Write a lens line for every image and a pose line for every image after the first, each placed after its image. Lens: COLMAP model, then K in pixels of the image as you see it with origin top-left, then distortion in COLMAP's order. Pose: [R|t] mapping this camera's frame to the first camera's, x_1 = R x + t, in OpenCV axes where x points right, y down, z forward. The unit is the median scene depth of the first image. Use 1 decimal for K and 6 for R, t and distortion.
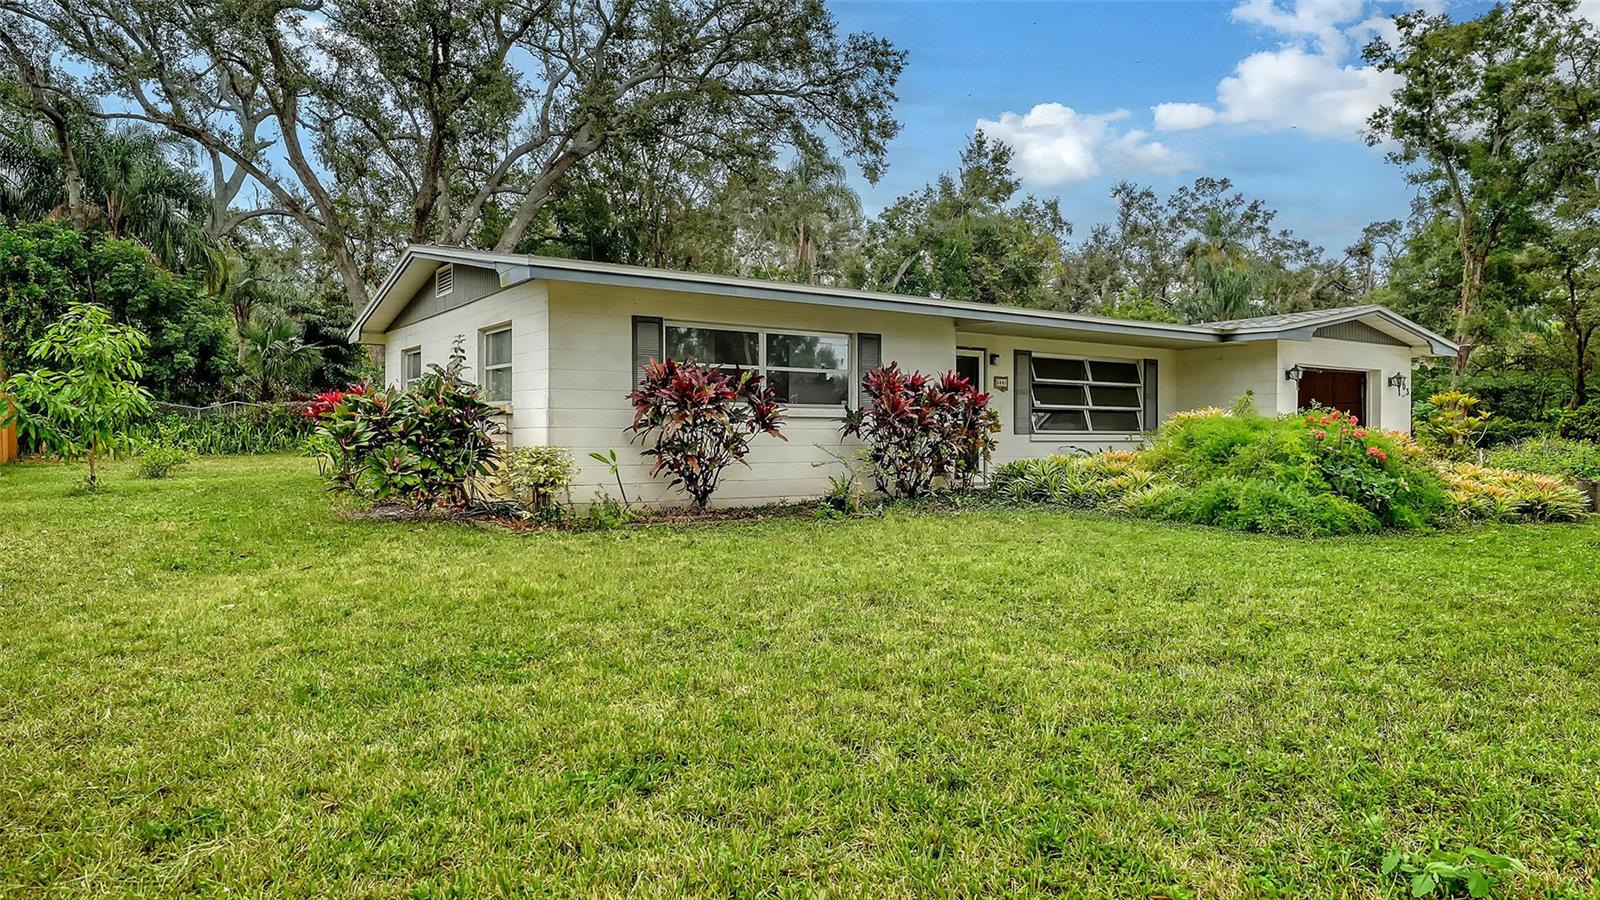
lens RADIAL K [[1013.5, 0, 797.1], [0, 1013.5, 450.9], [0, 0, 1]] dist [0.004235, 0.000325]
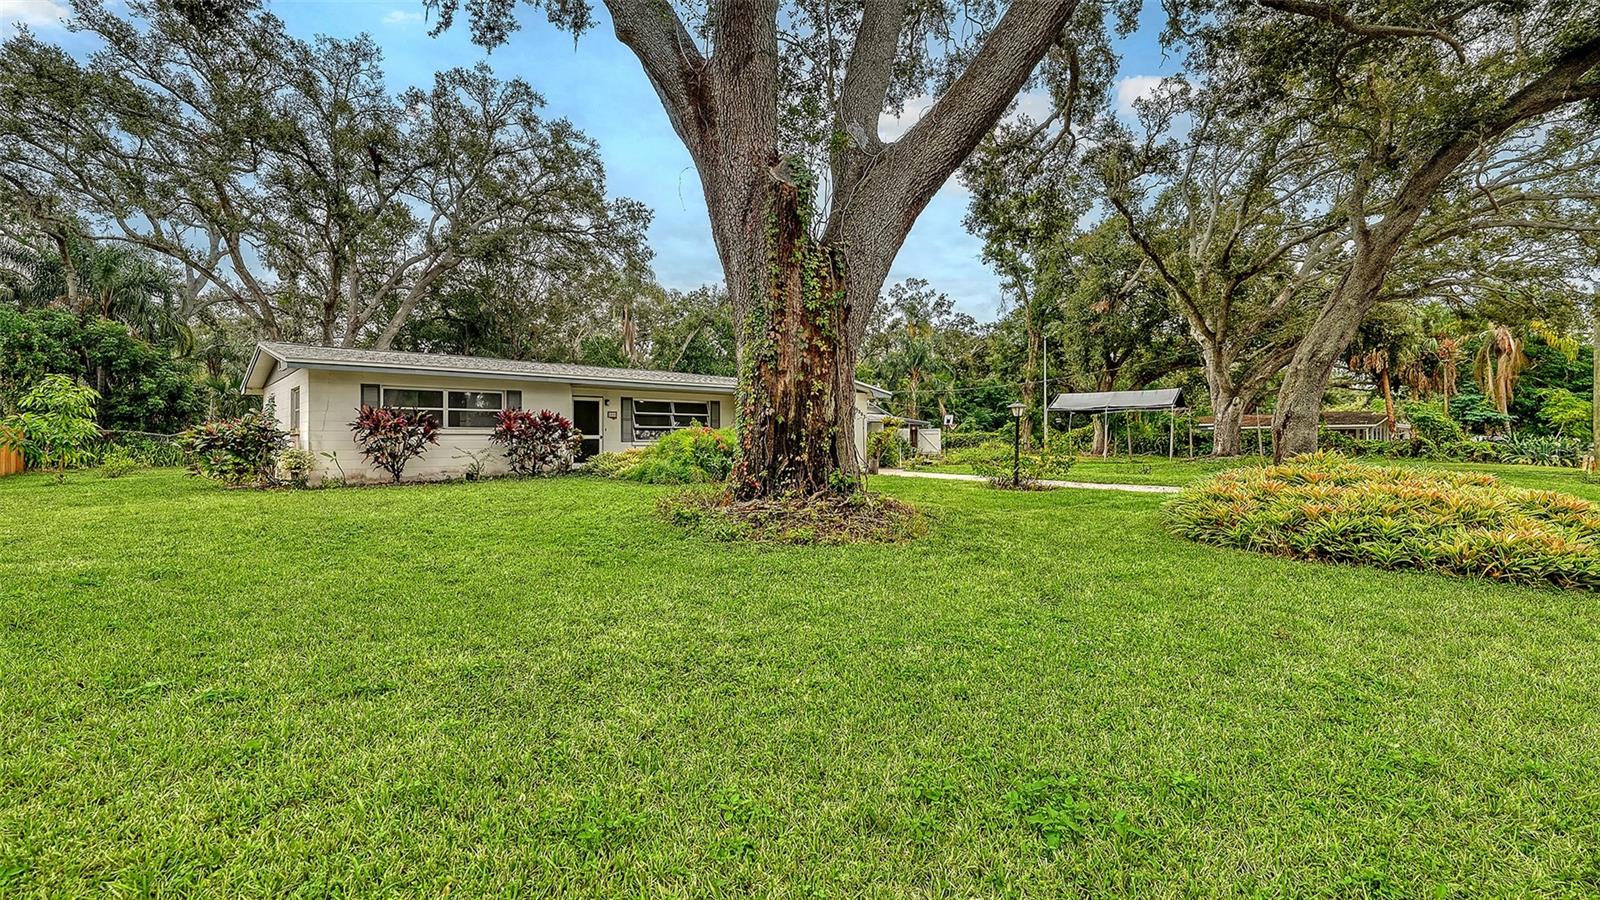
lens RADIAL K [[734.5, 0, 805.4], [0, 734.5, 442.6], [0, 0, 1]] dist [-0.000652, 0.000285]
pose [[0.988753, -0.015579, 0.148743, 0.169791], [0.019220, 0.999549, -0.023071, 0.010950], [-0.148316, 0.025670, 0.988607, -0.192066]]
